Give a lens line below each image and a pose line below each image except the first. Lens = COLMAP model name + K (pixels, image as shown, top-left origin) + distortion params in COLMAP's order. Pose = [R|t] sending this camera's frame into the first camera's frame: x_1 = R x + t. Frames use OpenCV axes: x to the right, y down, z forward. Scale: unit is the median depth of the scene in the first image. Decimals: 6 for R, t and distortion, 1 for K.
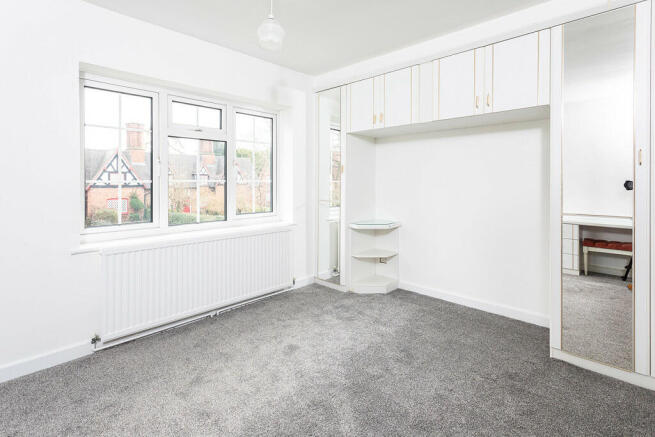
lens RADIAL K [[320.2, 0, 326.7], [0, 320.2, 181.8], [0, 0, 1]] dist [0.001390, 0.001208]
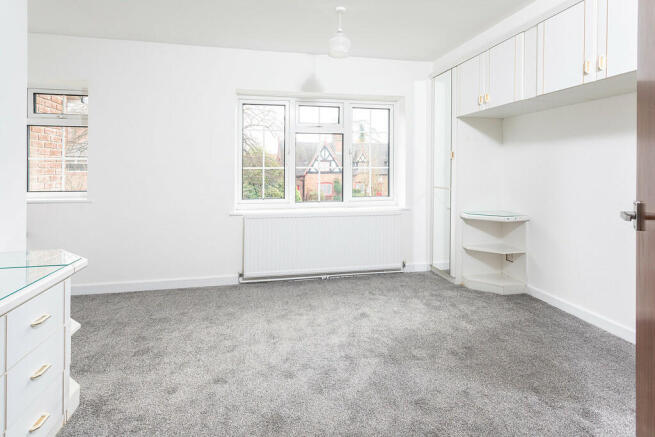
lens RADIAL K [[326.6, 0, 327.3], [0, 326.6, 165.4], [0, 0, 1]] dist [-0.001270, 0.000077]
pose [[0.827014, -0.004821, -0.562161, 0.332696], [-0.000803, 0.999952, -0.009758, 0.001323], [0.562181, 0.008521, 0.826971, -0.019709]]
